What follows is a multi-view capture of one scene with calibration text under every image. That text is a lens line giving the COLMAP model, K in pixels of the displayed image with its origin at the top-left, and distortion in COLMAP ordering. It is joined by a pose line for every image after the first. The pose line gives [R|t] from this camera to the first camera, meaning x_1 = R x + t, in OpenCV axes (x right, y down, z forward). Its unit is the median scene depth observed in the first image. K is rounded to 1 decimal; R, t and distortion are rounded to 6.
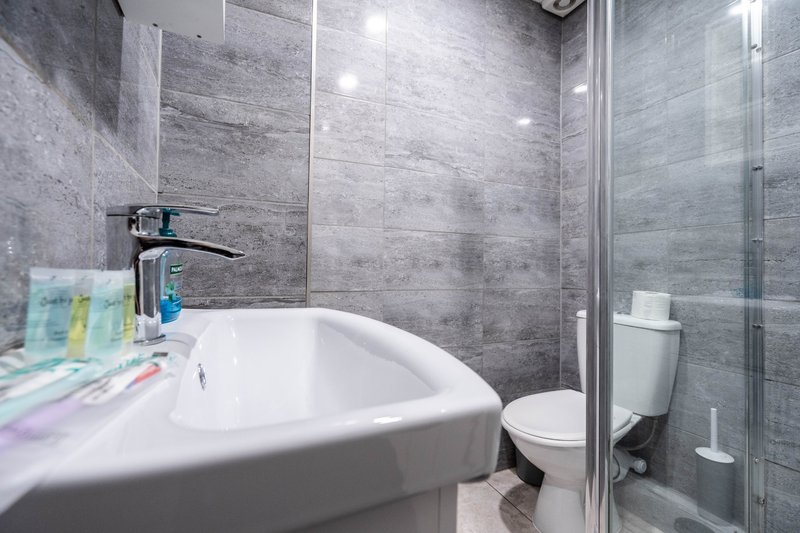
lens RADIAL K [[353.6, 0, 407.2], [0, 353.6, 255.9], [0, 0, 1]] dist [-0.005508, -0.000105]
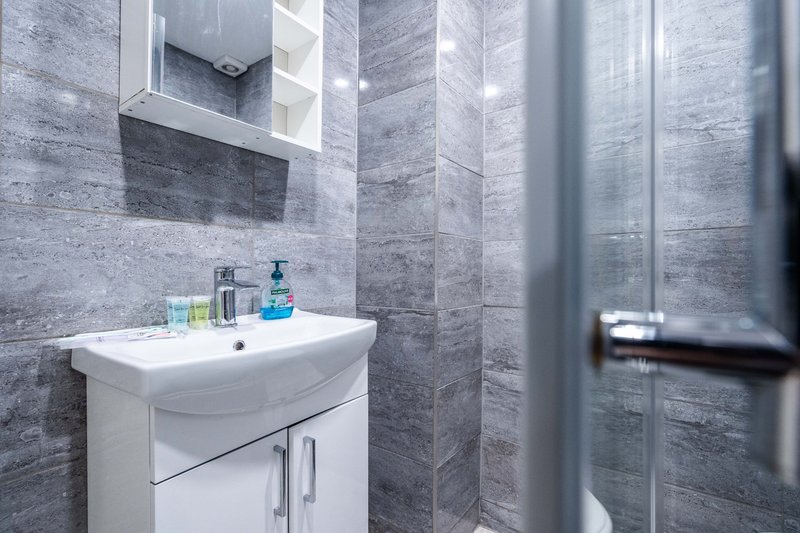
lens RADIAL K [[362.2, 0, 426.3], [0, 362.2, 256.2], [0, 0, 1]] dist [-0.011992, 0.002563]
pose [[0.513474, -0.051096, -0.856583, 0.741560], [0.044699, 0.998463, -0.032765, -0.027965], [0.856940, -0.021464, 0.514968, 0.368536]]
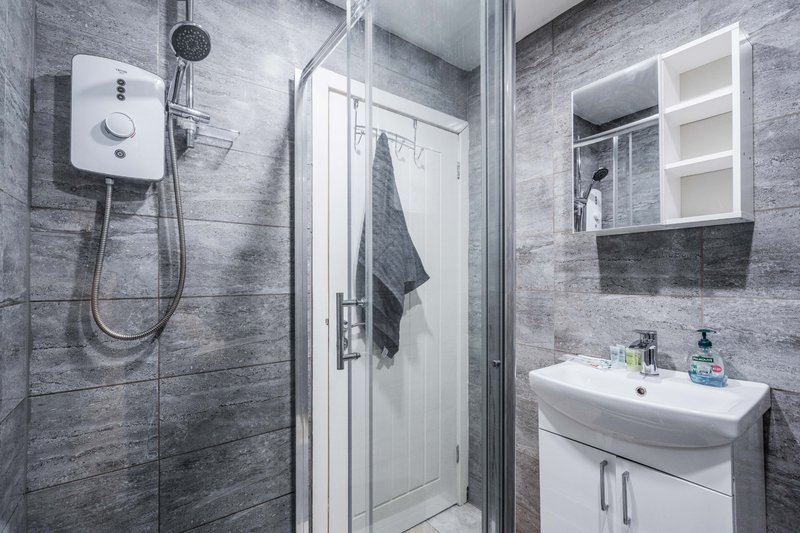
lens RADIAL K [[353.6, 0, 389.0], [0, 353.6, 278.4], [0, 0, 1]] dist [-0.005508, -0.000105]
pose [[-0.987013, -0.022140, -0.159108, 0.748794], [-0.015824, 0.999040, -0.040854, -0.164129], [0.159859, -0.037806, -0.986416, 1.435891]]
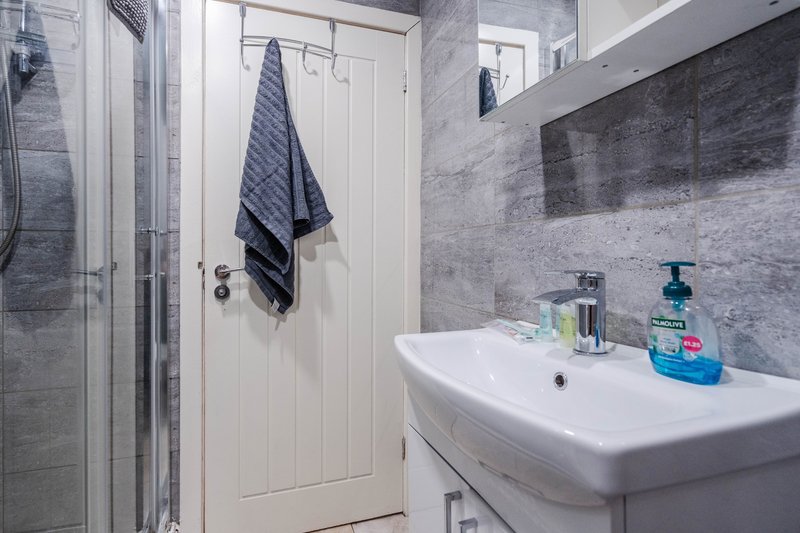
lens RADIAL K [[362.4, 0, 358.6], [0, 362.4, 257.8], [0, 0, 1]] dist [-0.003833, -0.000457]
pose [[-0.982905, -0.020676, 0.182948, -0.010010], [-0.026702, 0.999177, -0.030535, -0.045625], [-0.182166, -0.034898, -0.982648, 1.127110]]
